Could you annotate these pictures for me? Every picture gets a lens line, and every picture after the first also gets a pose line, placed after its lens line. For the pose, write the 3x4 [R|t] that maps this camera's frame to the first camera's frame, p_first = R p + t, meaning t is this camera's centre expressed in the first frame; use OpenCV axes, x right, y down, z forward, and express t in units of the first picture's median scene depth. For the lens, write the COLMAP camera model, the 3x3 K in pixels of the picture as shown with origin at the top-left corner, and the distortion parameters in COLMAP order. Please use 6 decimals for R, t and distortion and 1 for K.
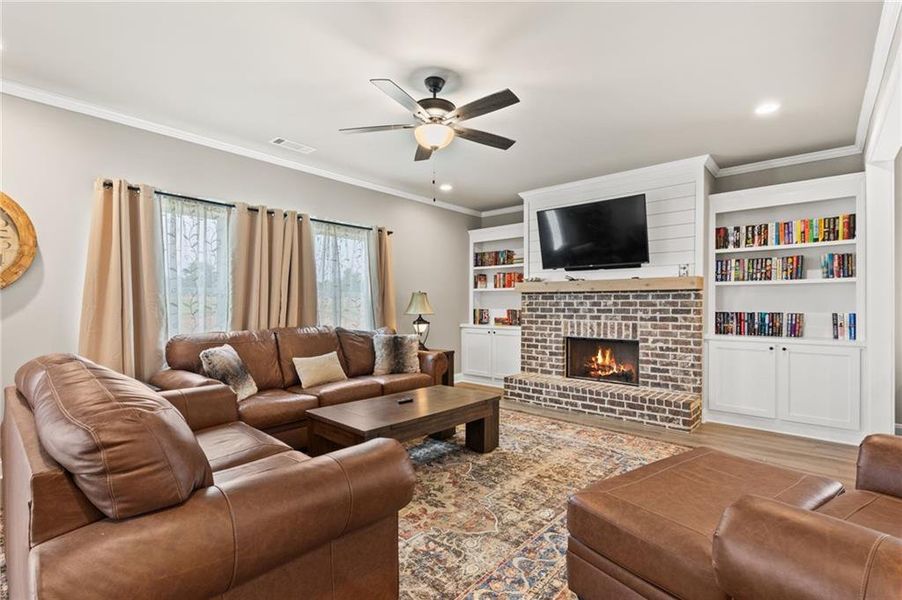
lens RADIAL K [[415.4, 0, 452.7], [0, 415.4, 303.4], [0, 0, 1]] dist [0.004177, 0.000009]
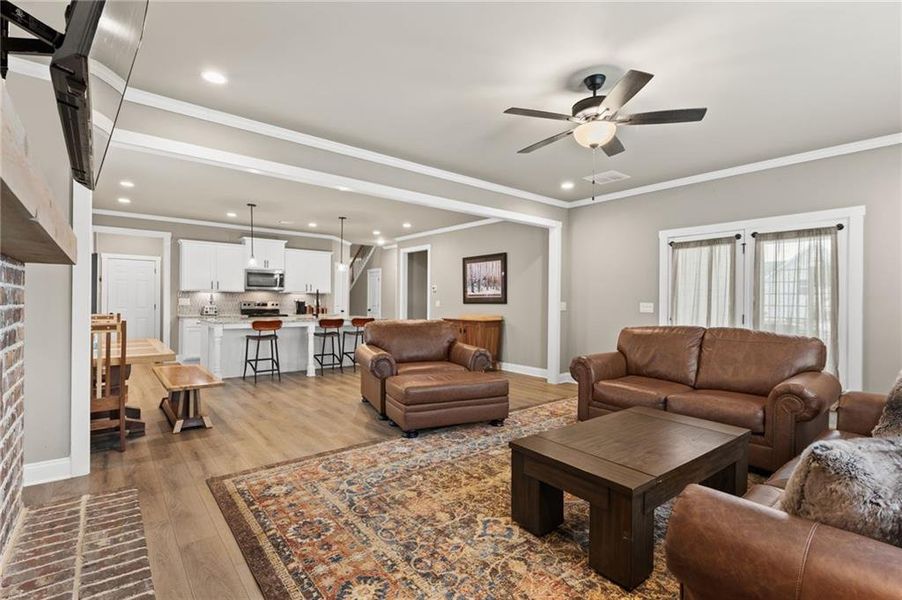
lens RADIAL K [[430.4, 0, 449.8], [0, 430.4, 301.8], [0, 0, 1]] dist [-0.000064, -0.000010]
pose [[-0.986391, -0.012217, 0.163961, 0.103727], [-0.012234, 0.999925, 0.000904, 0.001398], [-0.163960, -0.001114, -0.986466, 1.761441]]
